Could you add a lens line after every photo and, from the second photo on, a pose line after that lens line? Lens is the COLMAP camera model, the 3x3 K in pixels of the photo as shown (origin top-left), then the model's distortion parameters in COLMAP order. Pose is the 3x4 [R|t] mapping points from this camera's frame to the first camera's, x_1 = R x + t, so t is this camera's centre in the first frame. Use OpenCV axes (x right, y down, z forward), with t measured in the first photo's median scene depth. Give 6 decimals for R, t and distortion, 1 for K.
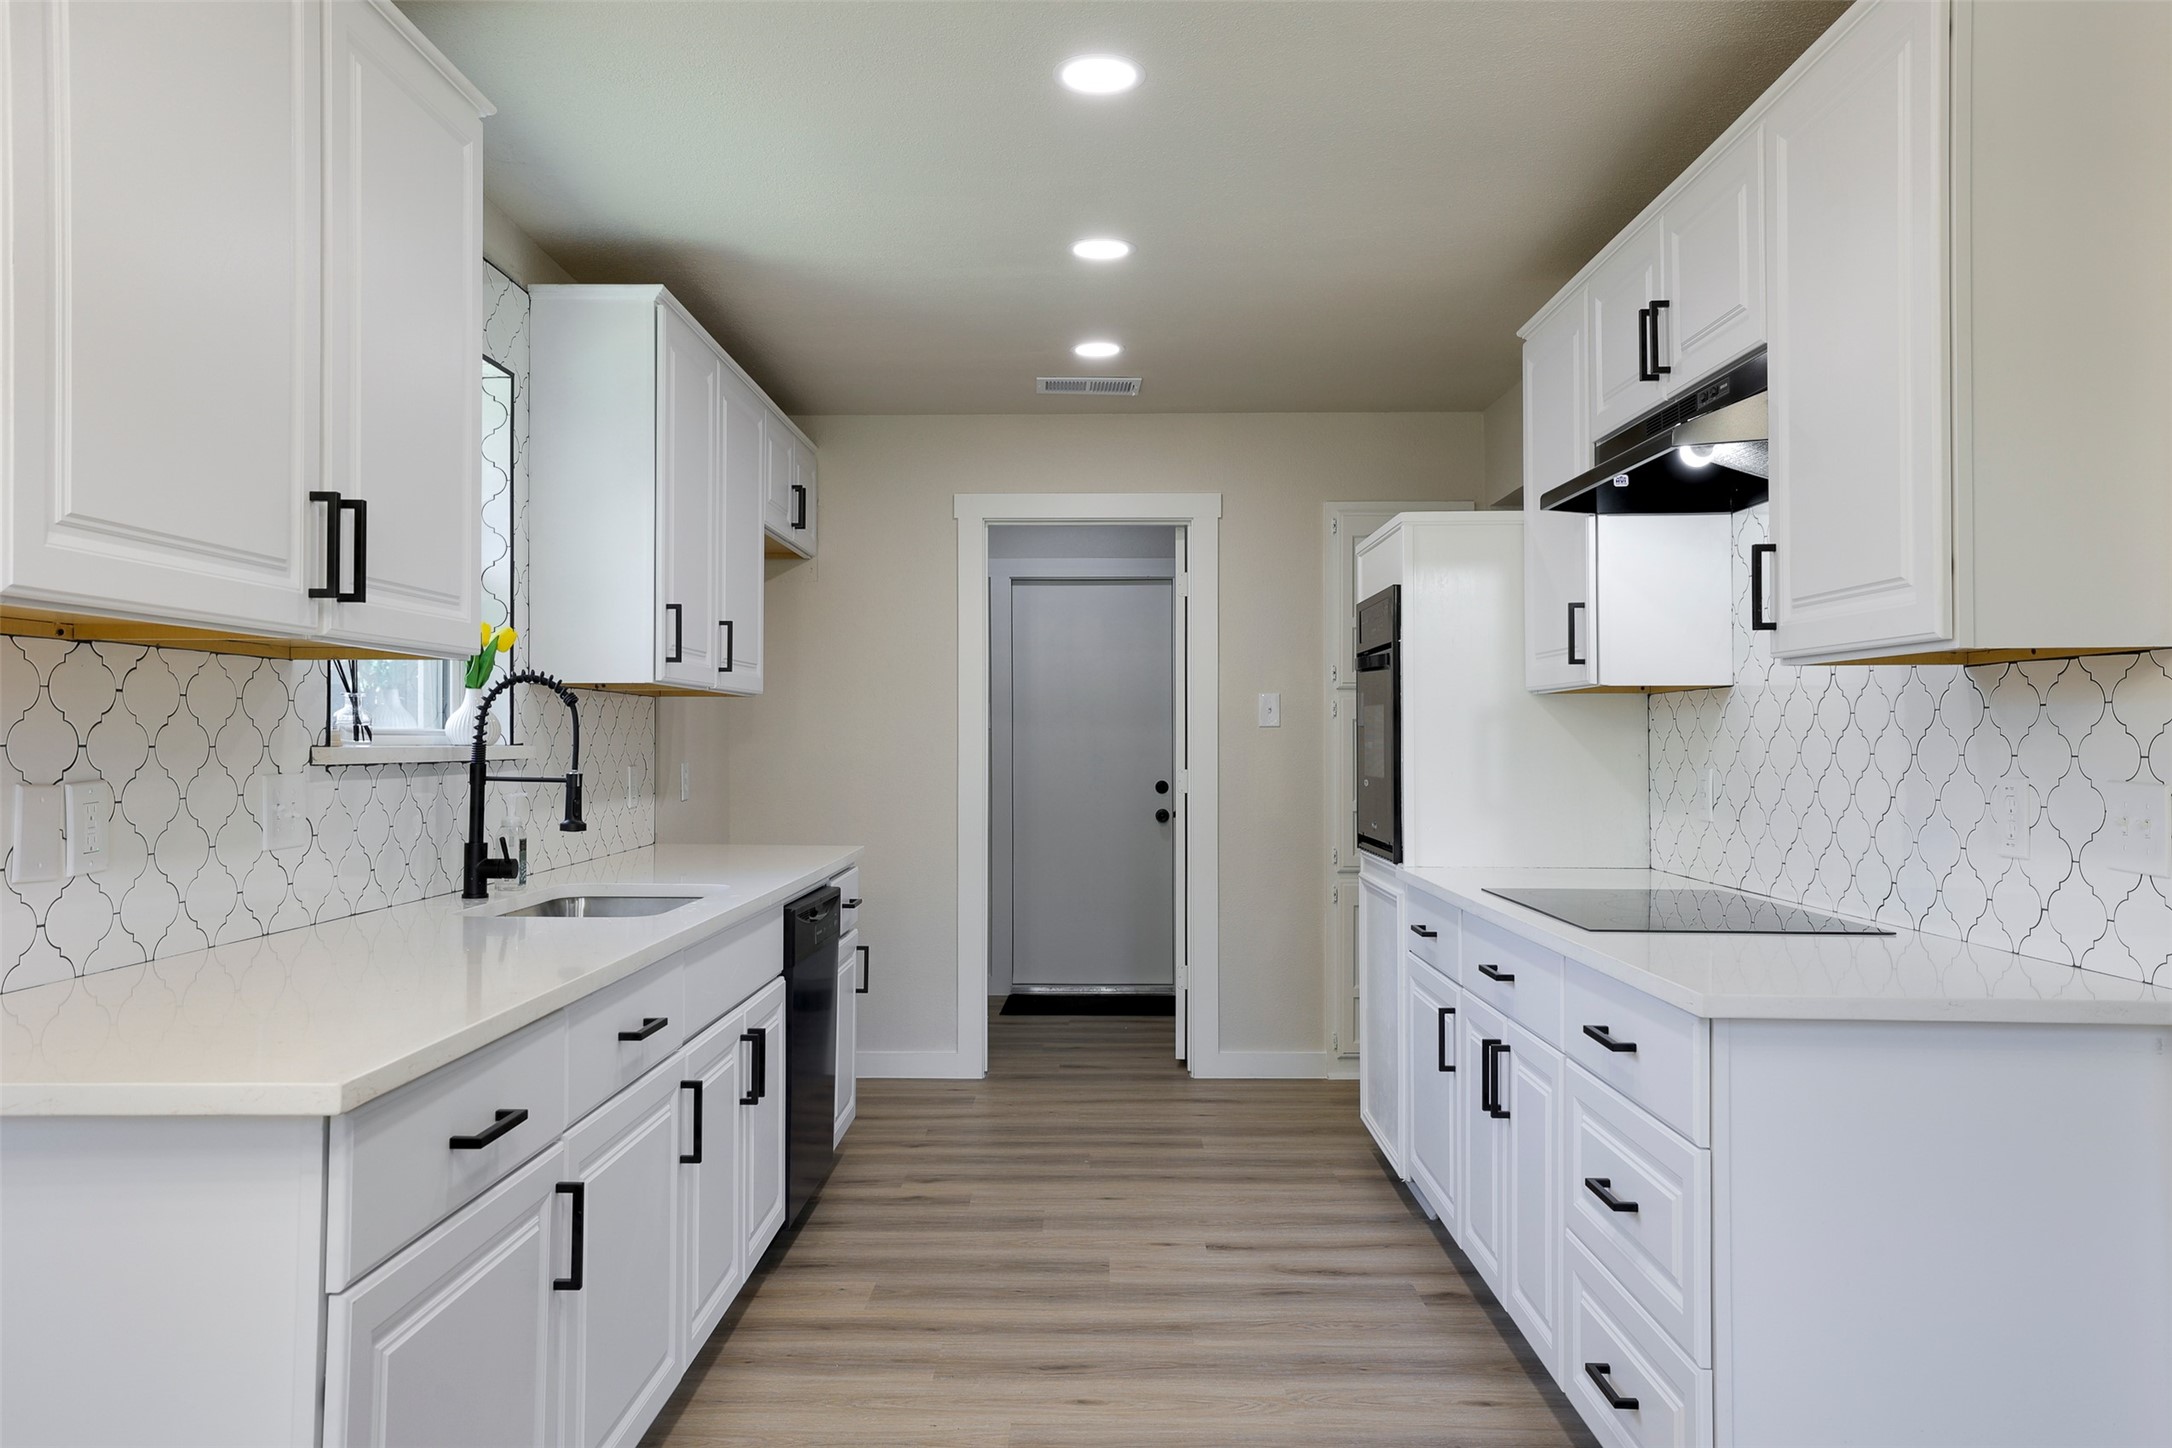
lens RADIAL K [[1563.9, 0, 1086.0], [0, 1563.9, 724.0], [0, 0, 1]] dist [-0.003599, -0.000135]
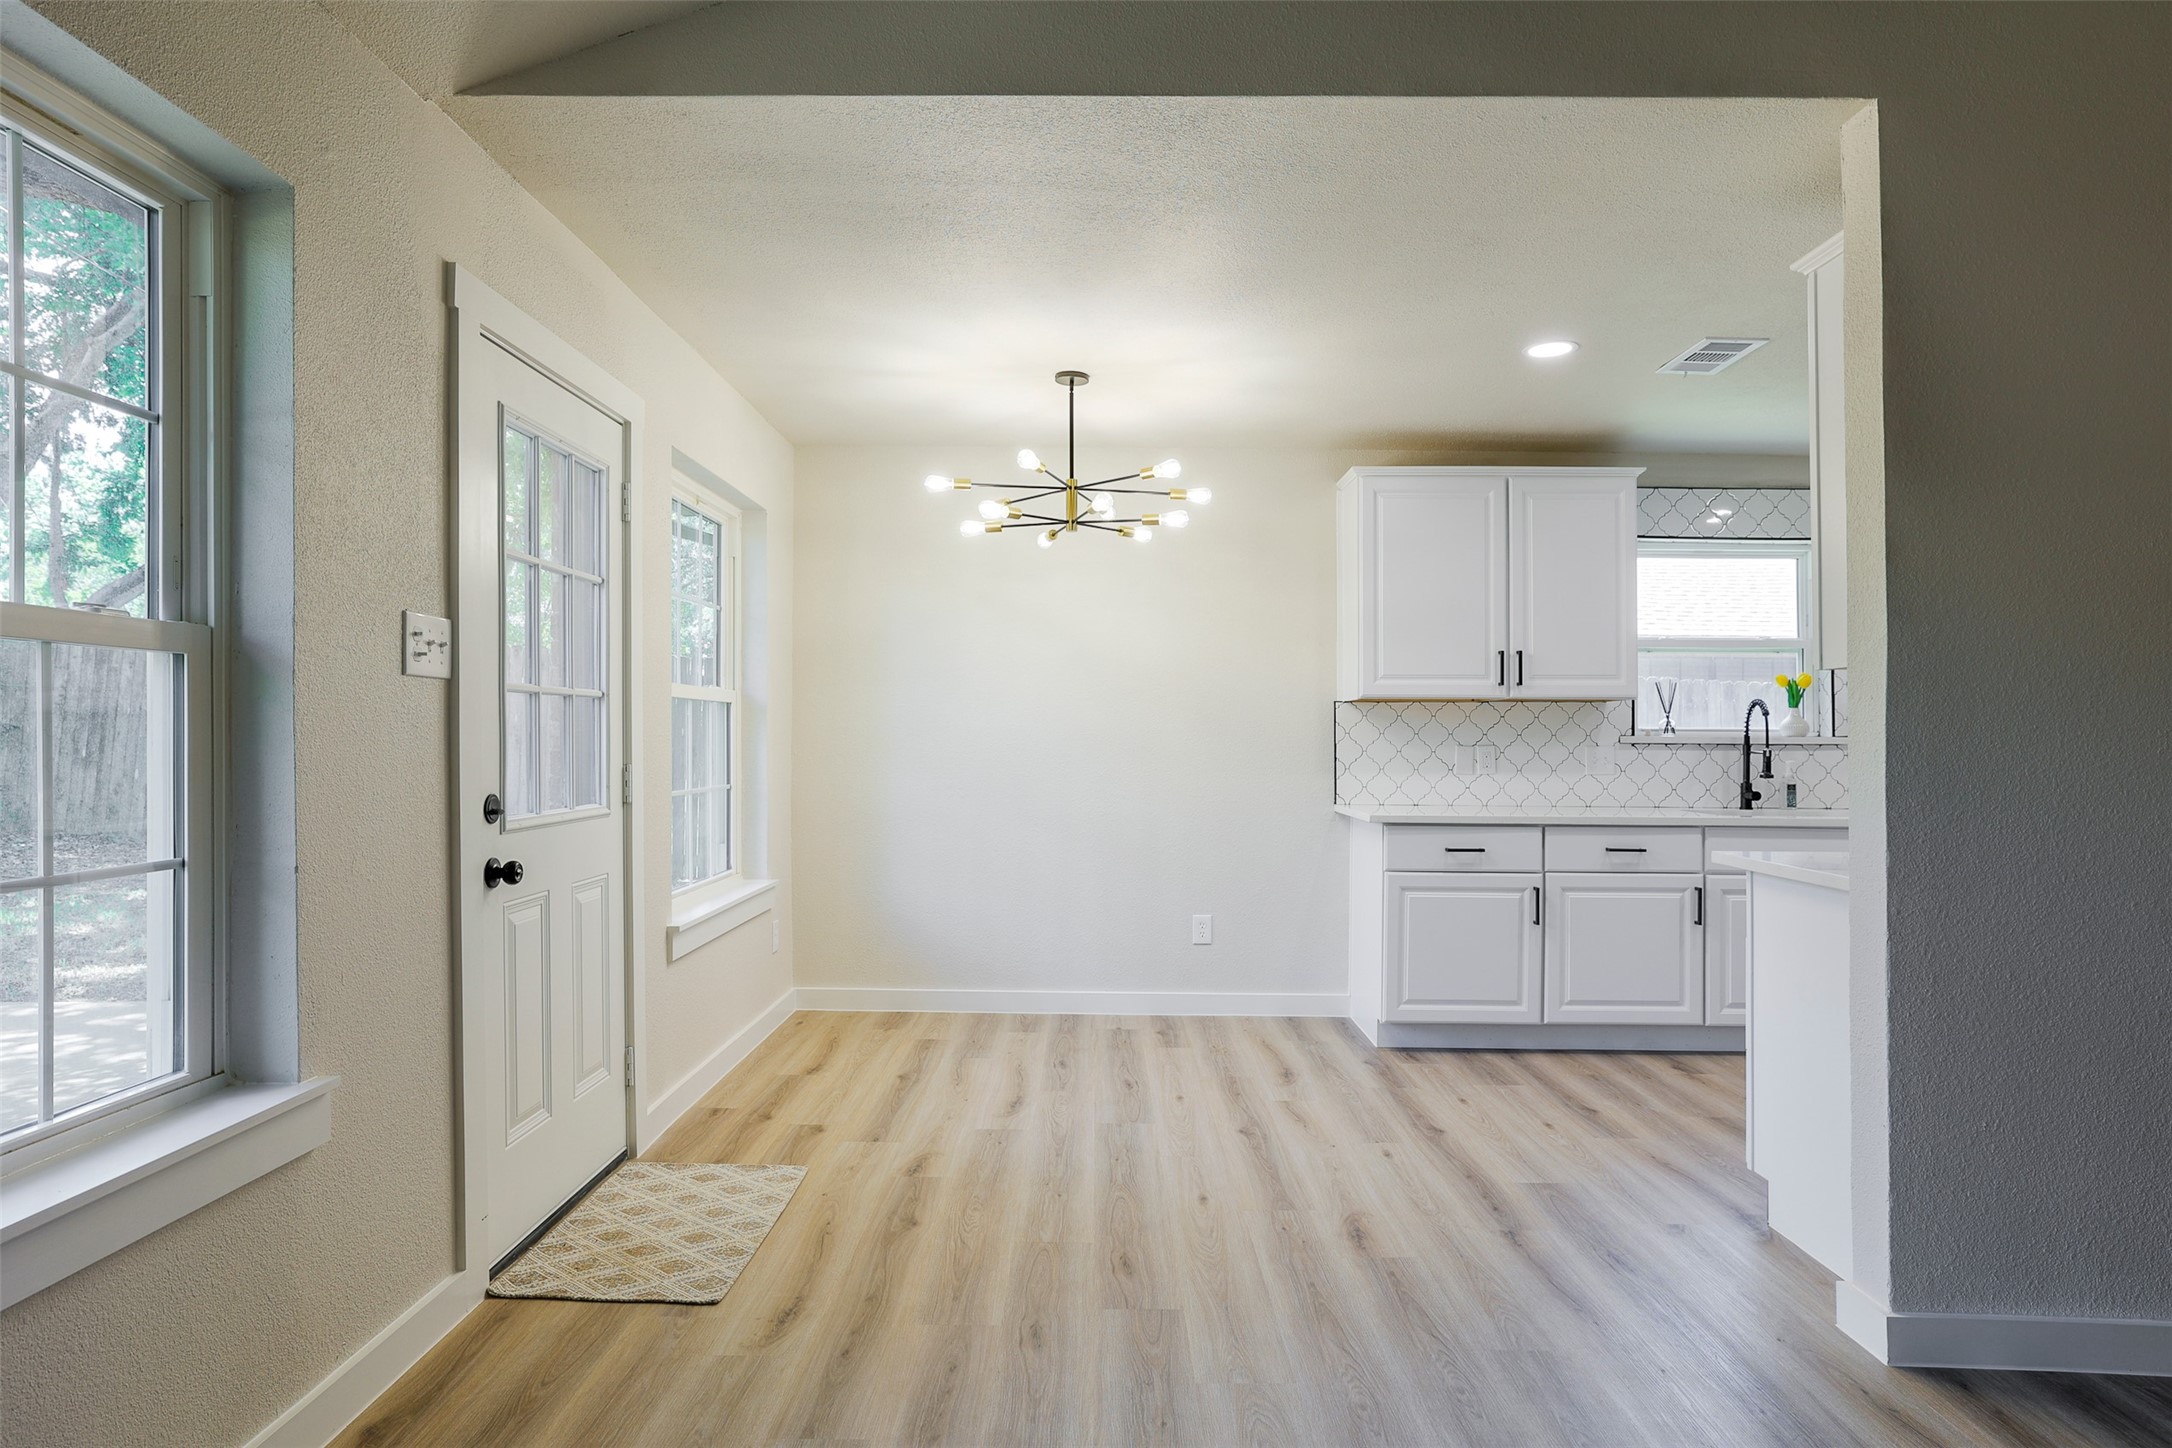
lens RADIAL K [[1225.1, 0, 1086.0], [0, 1225.1, 724.0], [0, 0, 1]] dist [0.000811, 0.000657]
pose [[0.007234, -0.013044, -0.999889, 1.025088], [0.003293, 0.999910, -0.013021, 0.013013], [0.999968, -0.003198, 0.007277, 0.090432]]
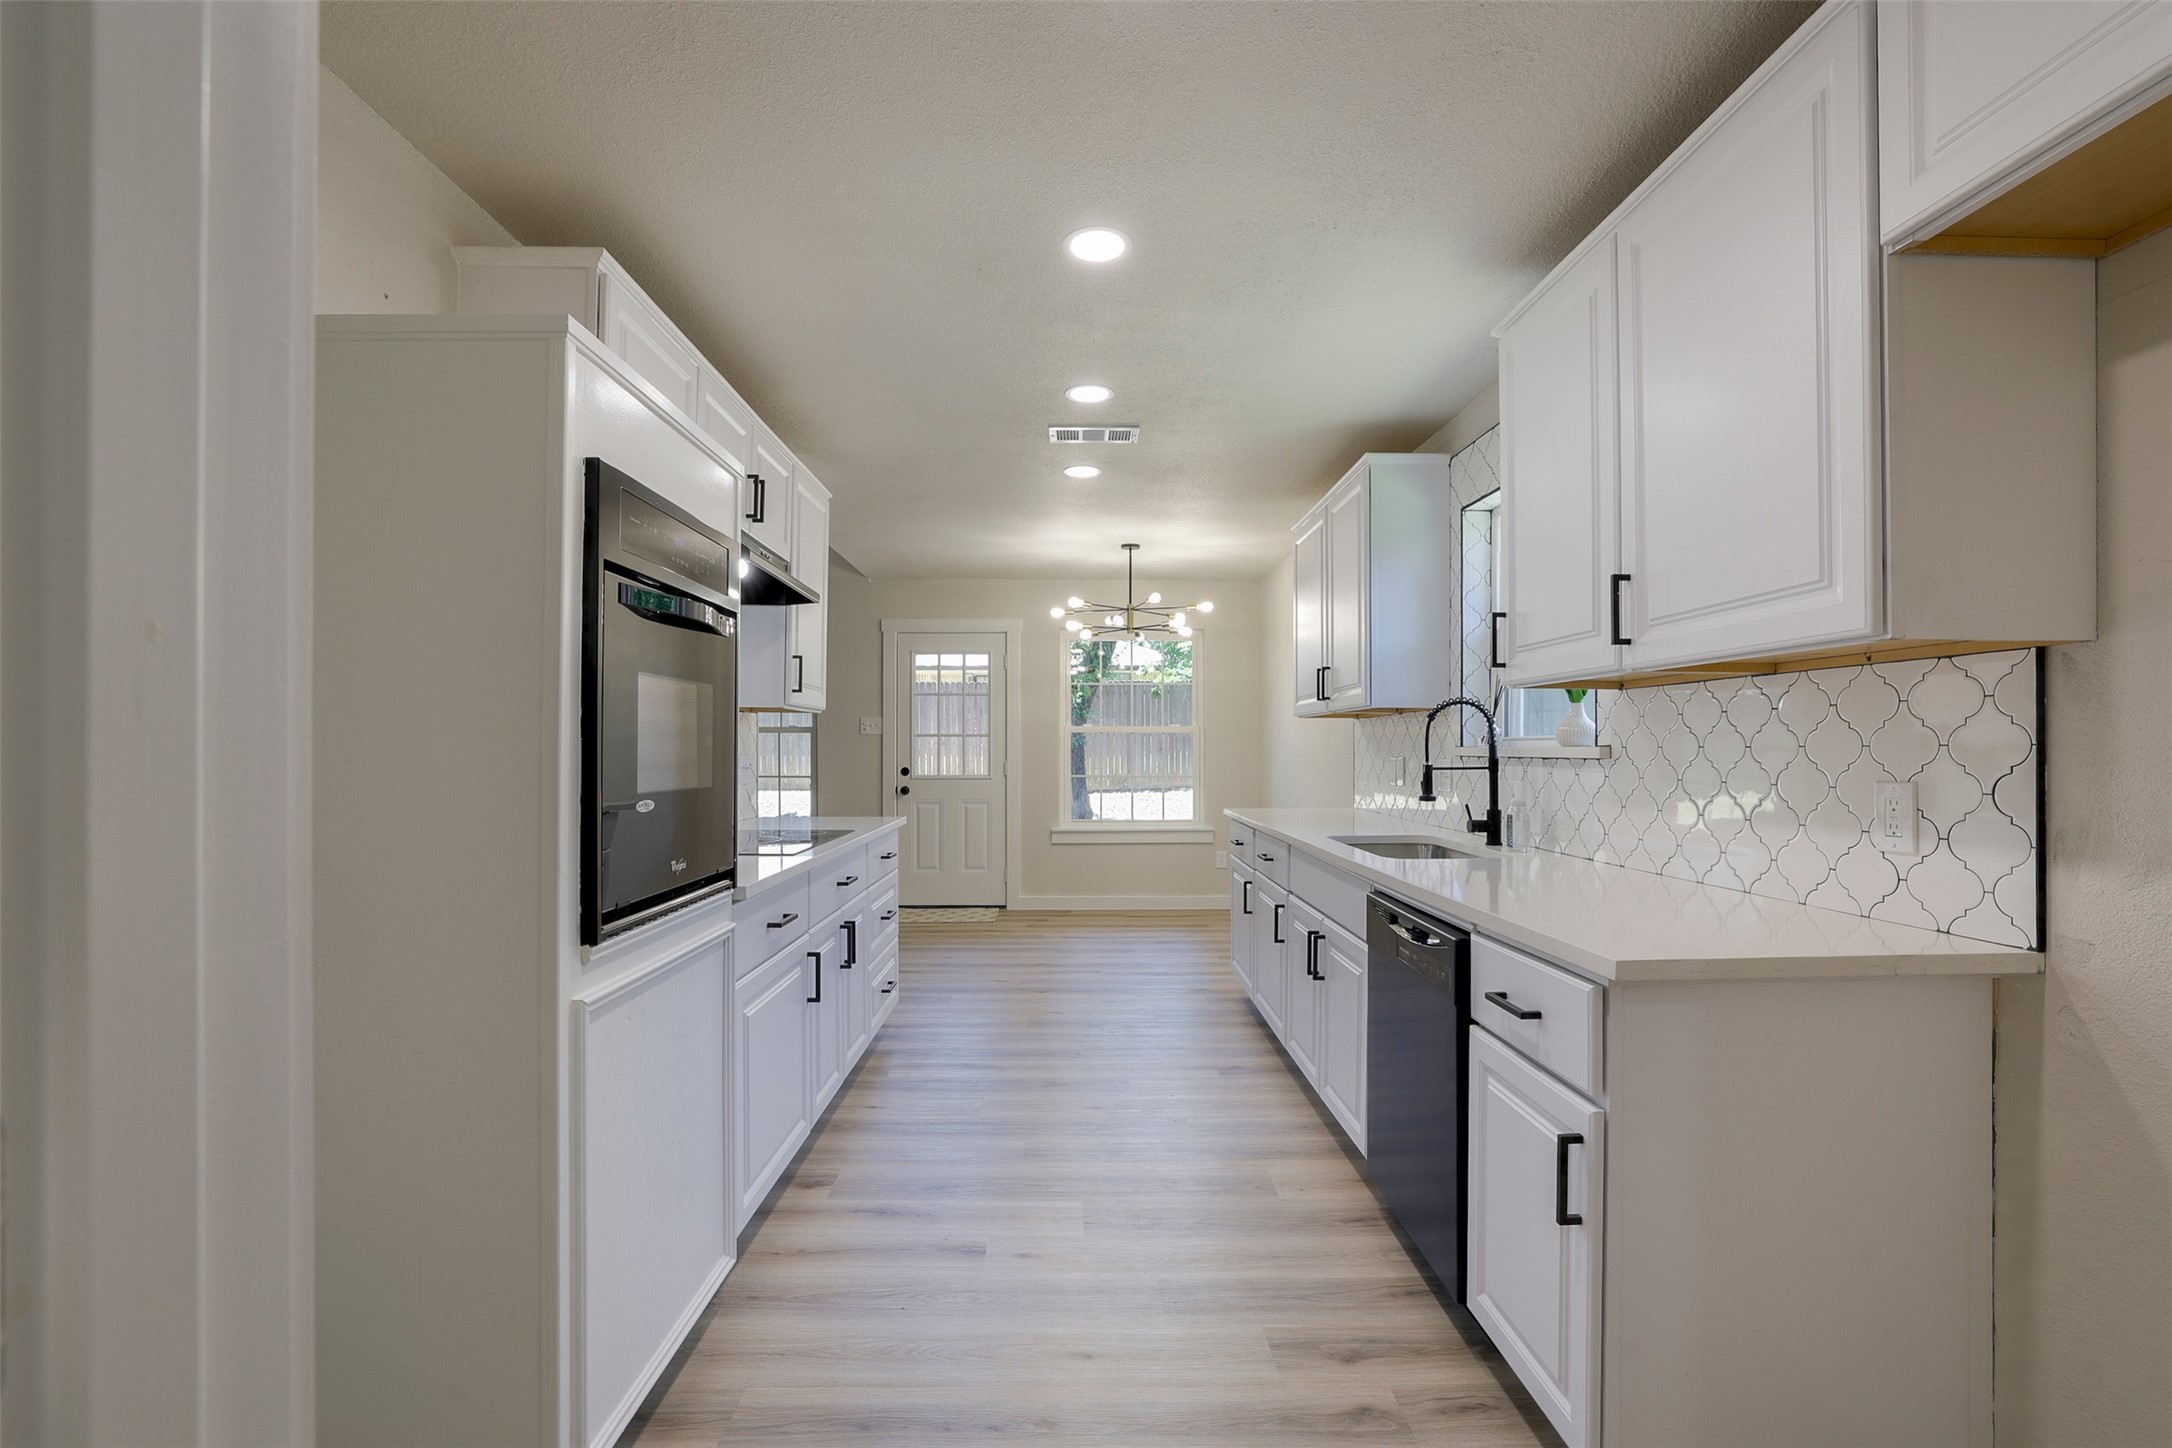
lens RADIAL K [[955.6, 0, 1088.3], [0, 955.6, 732.5], [0, 0, 1]] dist [-0.050150, 0.019499]
pose [[-0.999496, -0.004703, -0.031404, 0.032250], [-0.003878, 0.999647, -0.026270, 0.022754], [0.031517, -0.026135, -0.999161, 1.604696]]
